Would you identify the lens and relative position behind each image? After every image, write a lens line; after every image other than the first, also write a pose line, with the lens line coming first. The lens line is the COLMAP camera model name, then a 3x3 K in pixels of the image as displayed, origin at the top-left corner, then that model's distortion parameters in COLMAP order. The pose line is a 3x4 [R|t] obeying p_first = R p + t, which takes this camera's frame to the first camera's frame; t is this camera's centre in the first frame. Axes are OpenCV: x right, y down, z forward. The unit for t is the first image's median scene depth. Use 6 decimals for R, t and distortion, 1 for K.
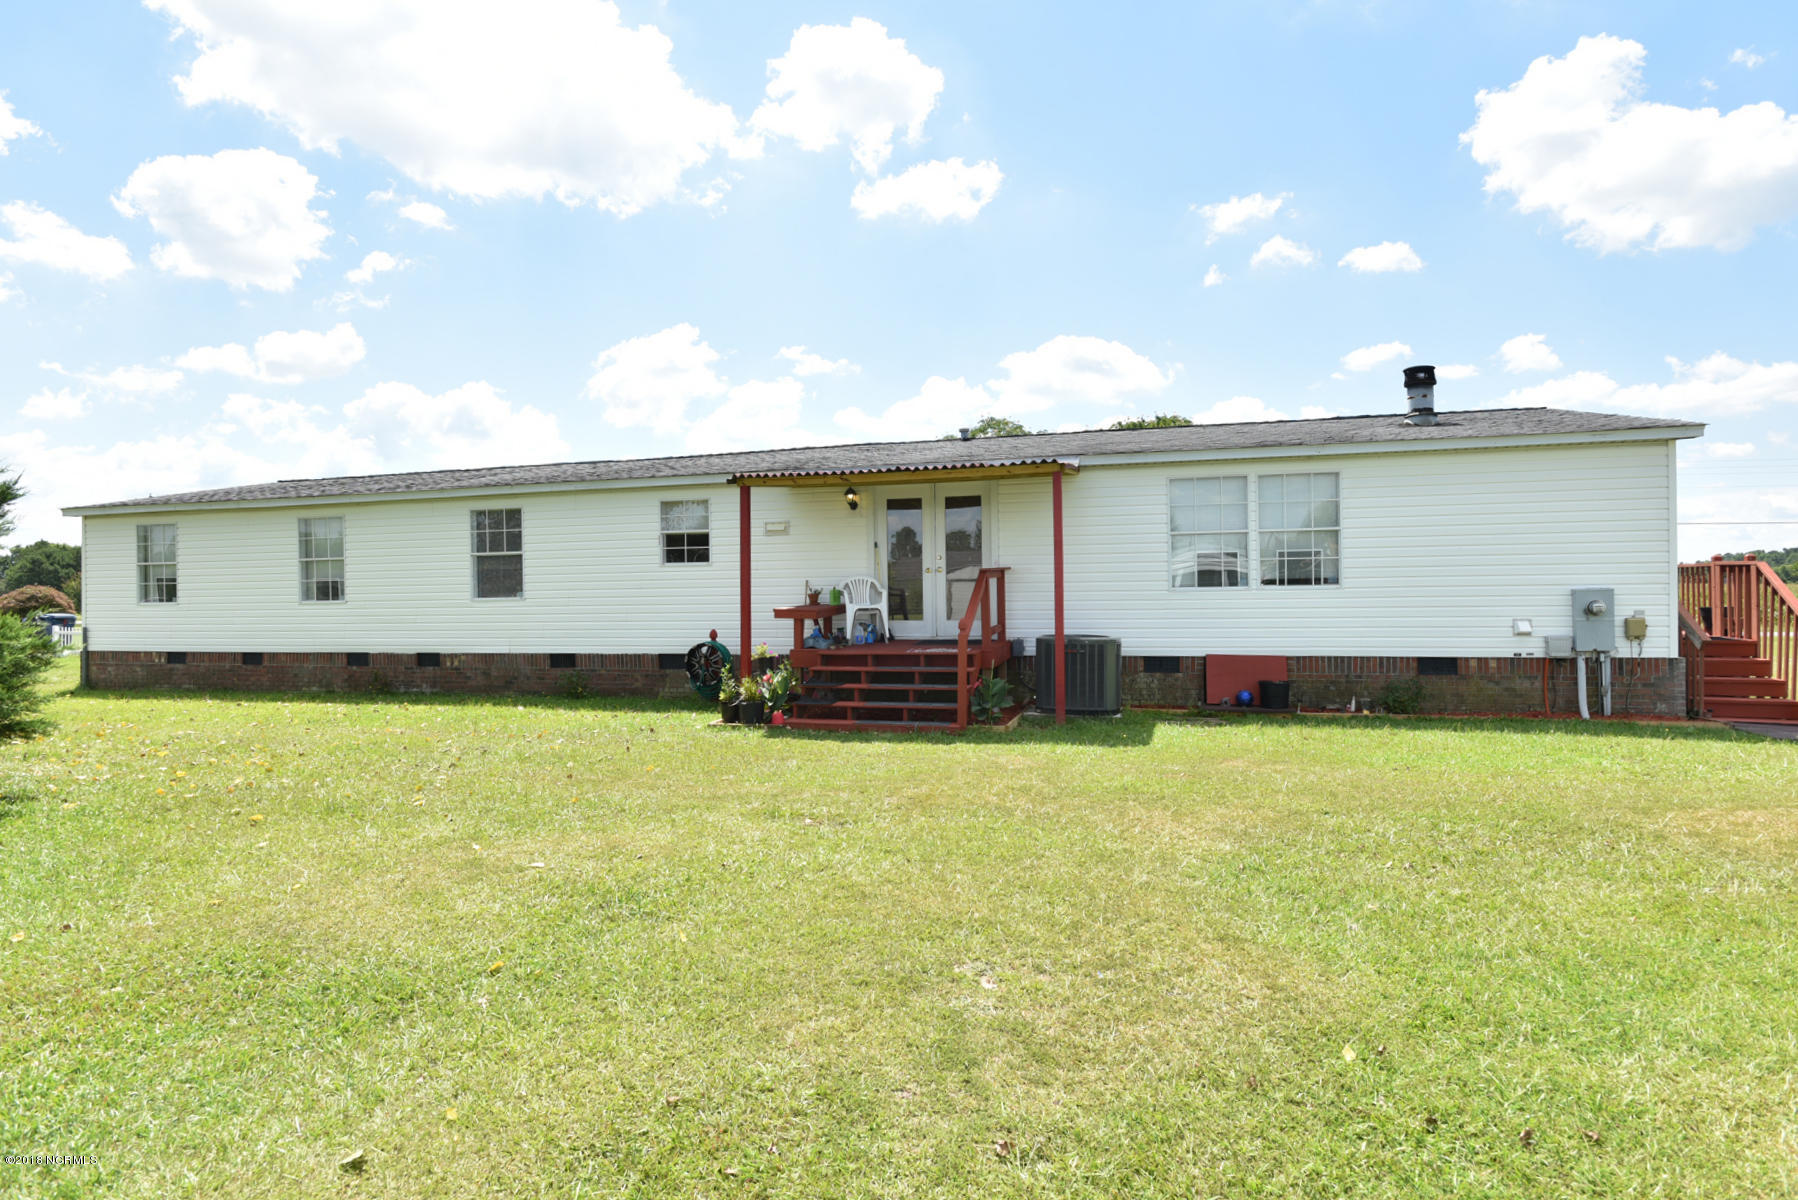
lens RADIAL K [[955.9, 0, 895.3], [0, 955.9, 607.3], [0, 0, 1]] dist [-0.002204, -0.000993]
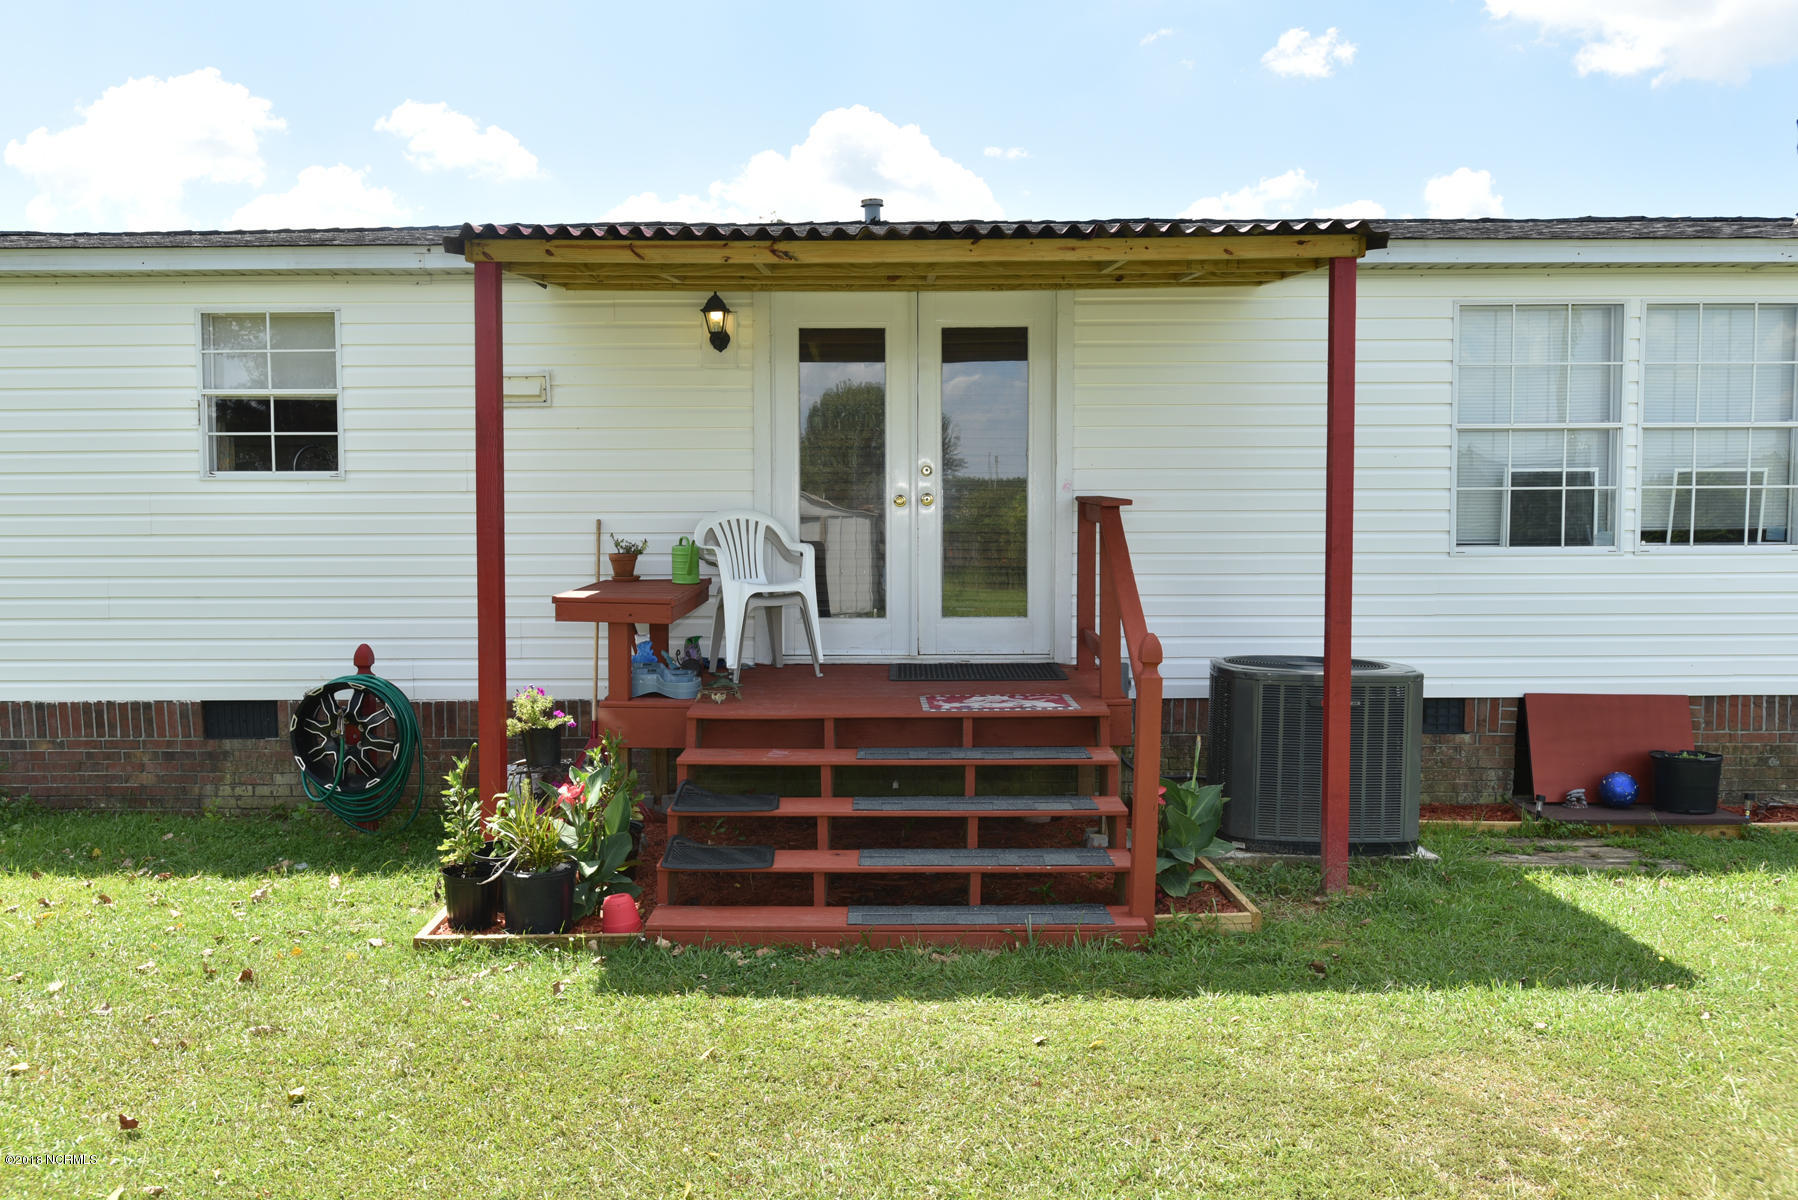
lens RADIAL K [[1471.2, 0, 893.9], [0, 1471.2, 603.5], [0, 0, 1]] dist [-0.005757, 0.004148]
pose [[0.966960, -0.004504, 0.254890, -0.141429], [-0.005209, 0.999286, 0.037417, -0.017961], [-0.254876, -0.037509, 0.966246, 0.383749]]
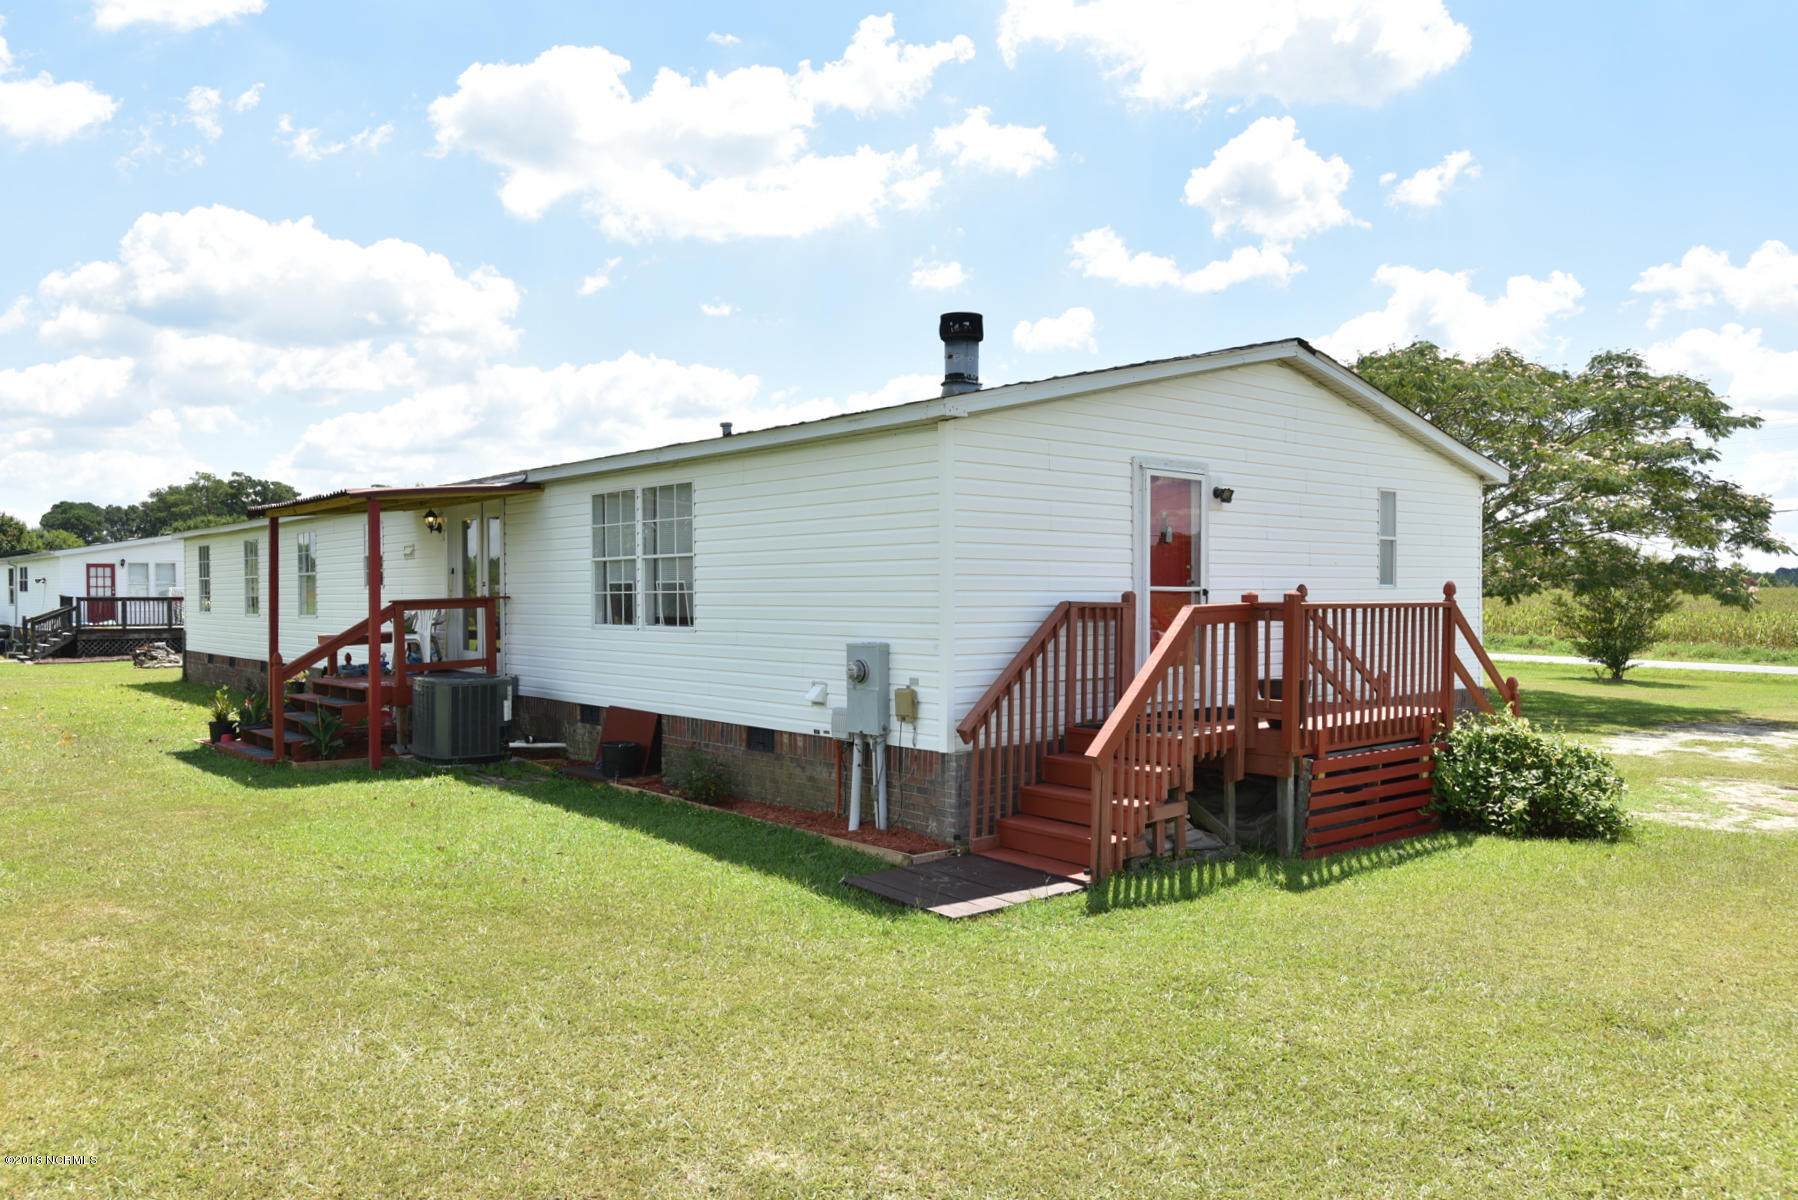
lens RADIAL K [[1218.1, 0, 904.9], [0, 1218.1, 597.1], [0, 0, 1]] dist [0.018526, 0.000492]
pose [[0.838828, 0.012517, -0.544253, 1.080711], [-0.014674, 0.999892, 0.000380, -0.047379], [0.544199, 0.007667, 0.838921, 0.237257]]
